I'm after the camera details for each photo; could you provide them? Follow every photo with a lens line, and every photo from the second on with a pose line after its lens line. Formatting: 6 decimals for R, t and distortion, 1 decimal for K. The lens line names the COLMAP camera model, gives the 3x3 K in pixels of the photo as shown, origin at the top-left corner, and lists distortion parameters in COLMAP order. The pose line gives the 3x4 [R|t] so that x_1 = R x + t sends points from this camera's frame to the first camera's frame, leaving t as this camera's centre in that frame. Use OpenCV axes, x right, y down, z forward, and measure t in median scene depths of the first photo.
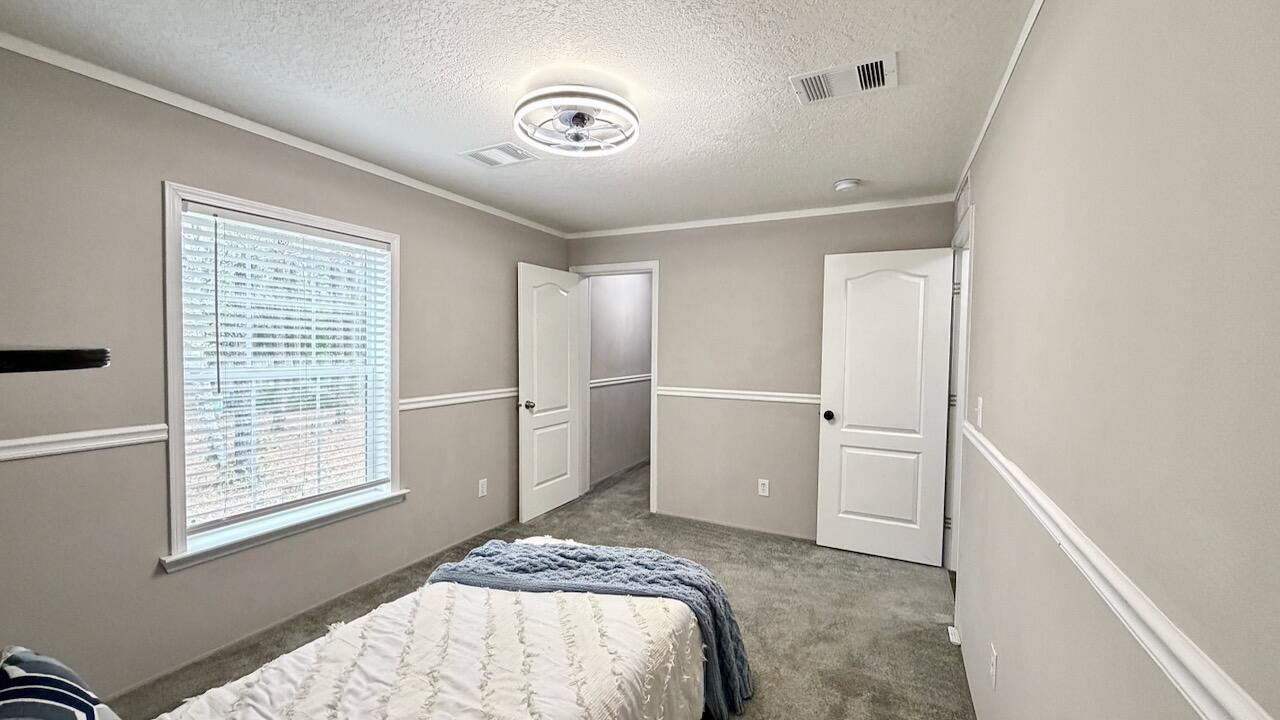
lens RADIAL K [[510.7, 0, 640.0], [0, 510.7, 360.0], [0, 0, 1]] dist [0.000037, -0.000042]
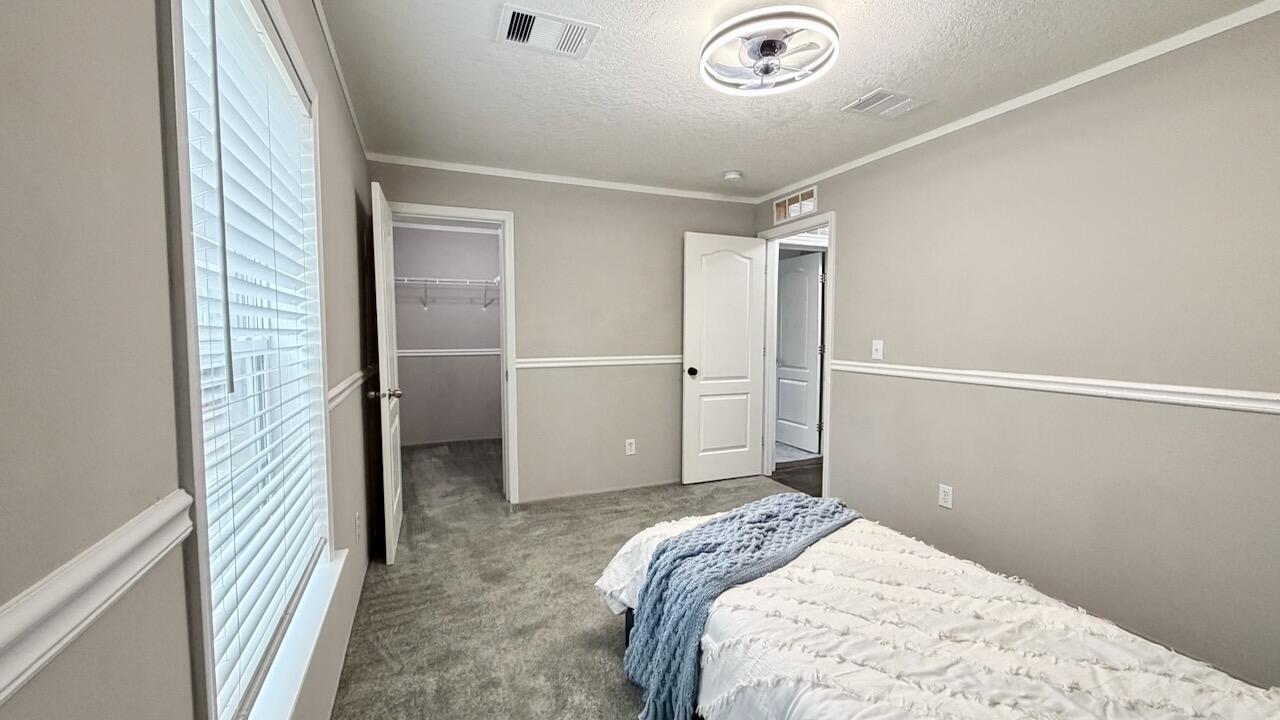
lens RADIAL K [[513.0, 0, 640.0], [0, 513.0, 360.0], [0, 0, 1]] dist [0.015004, 0.000056]
pose [[0.653274, -0.061329, 0.754634, -0.598390], [0.030225, 0.998032, 0.054945, 0.014569], [-0.756518, -0.013085, 0.653841, 0.329239]]
